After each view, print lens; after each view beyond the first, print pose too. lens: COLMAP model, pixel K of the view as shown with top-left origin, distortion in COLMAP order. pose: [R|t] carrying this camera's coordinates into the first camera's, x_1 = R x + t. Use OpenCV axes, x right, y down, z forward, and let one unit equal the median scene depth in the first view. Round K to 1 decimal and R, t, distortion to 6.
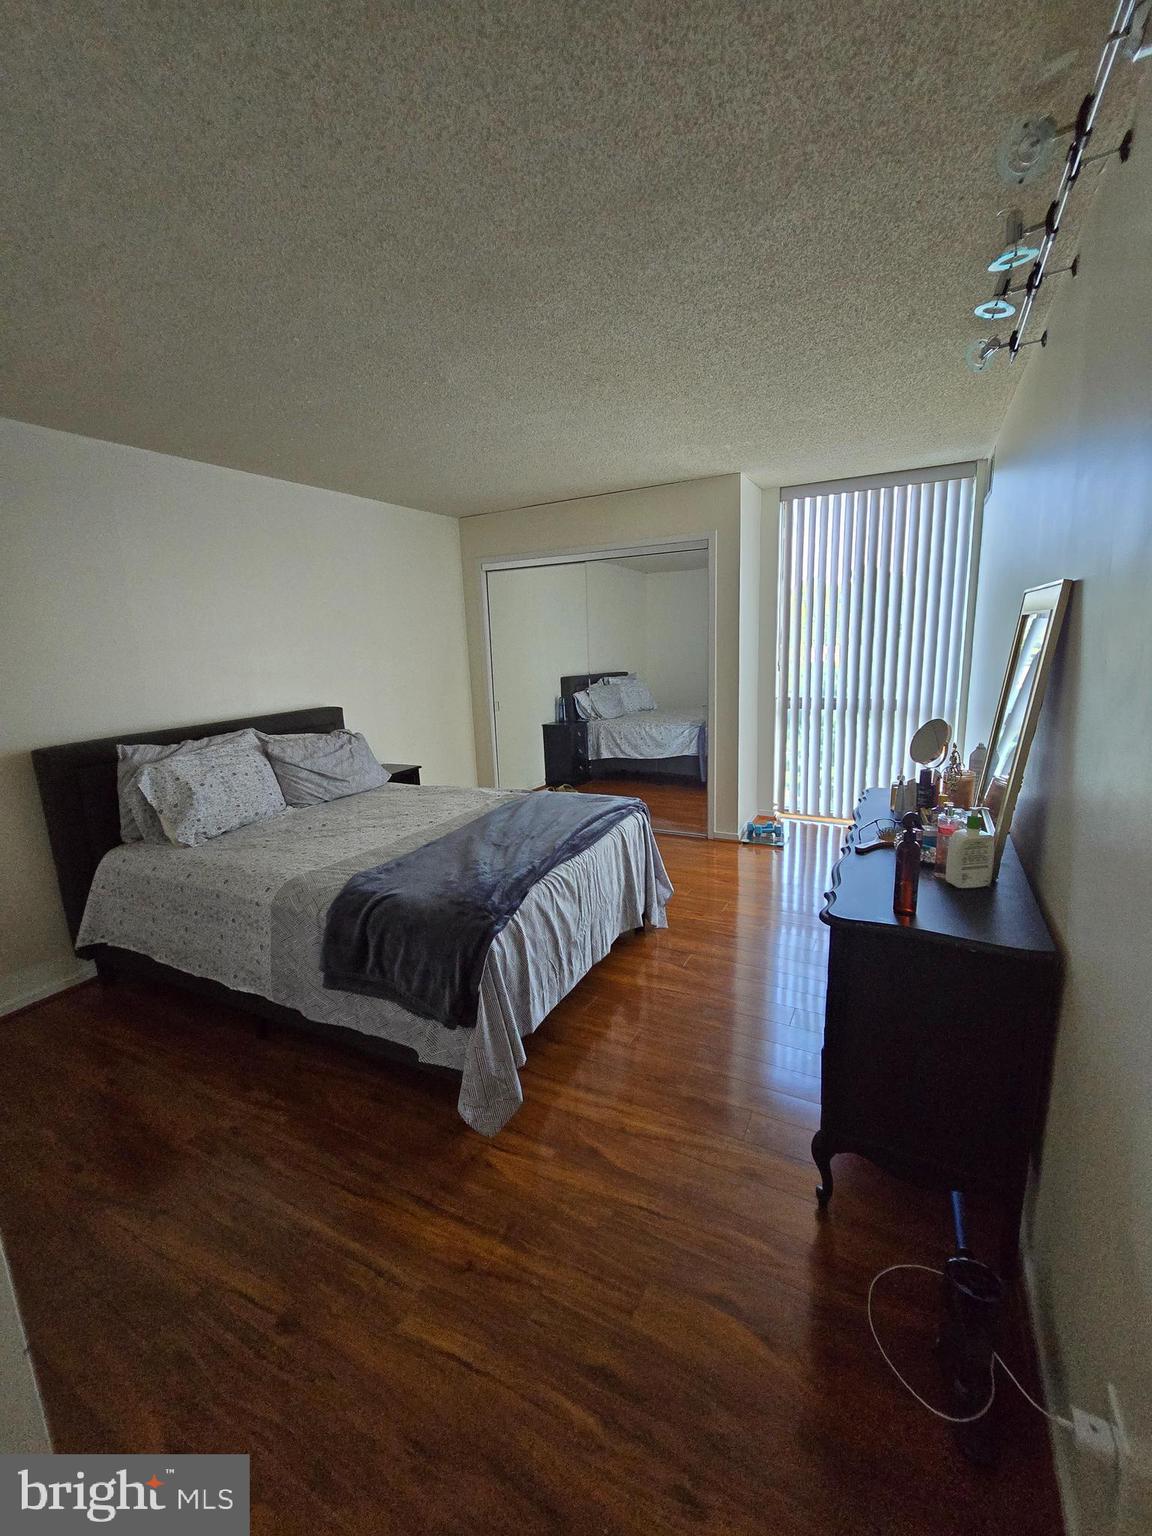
lens RADIAL K [[634.5, 0, 573.7], [0, 634.5, 764.8], [0, 0, 1]] dist [-0.005178, 0.000338]
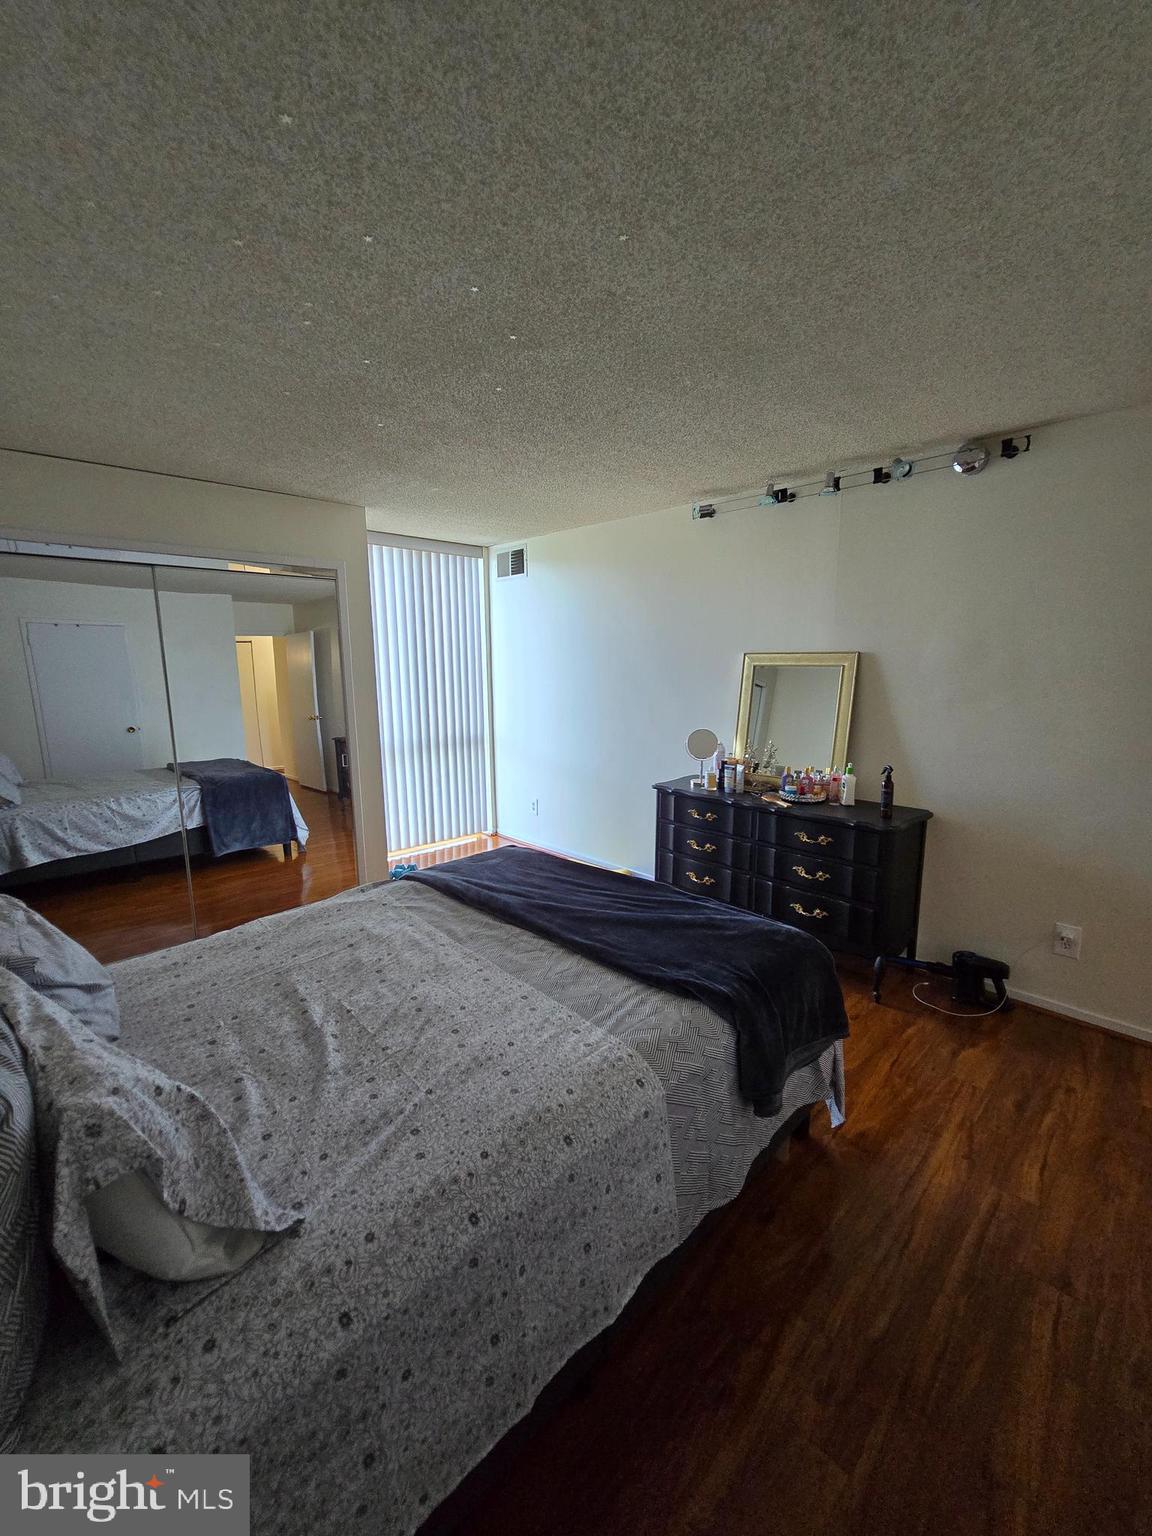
lens RADIAL K [[618.6, 0, 576.0], [0, 618.6, 768.0], [0, 0, 1]] dist [-0.001382, 0.000089]
pose [[0.312890, -0.128204, 0.941097, -0.893804], [0.183016, 0.980417, 0.072713, -0.133088], [-0.931990, 0.149484, 0.330226, 0.718498]]
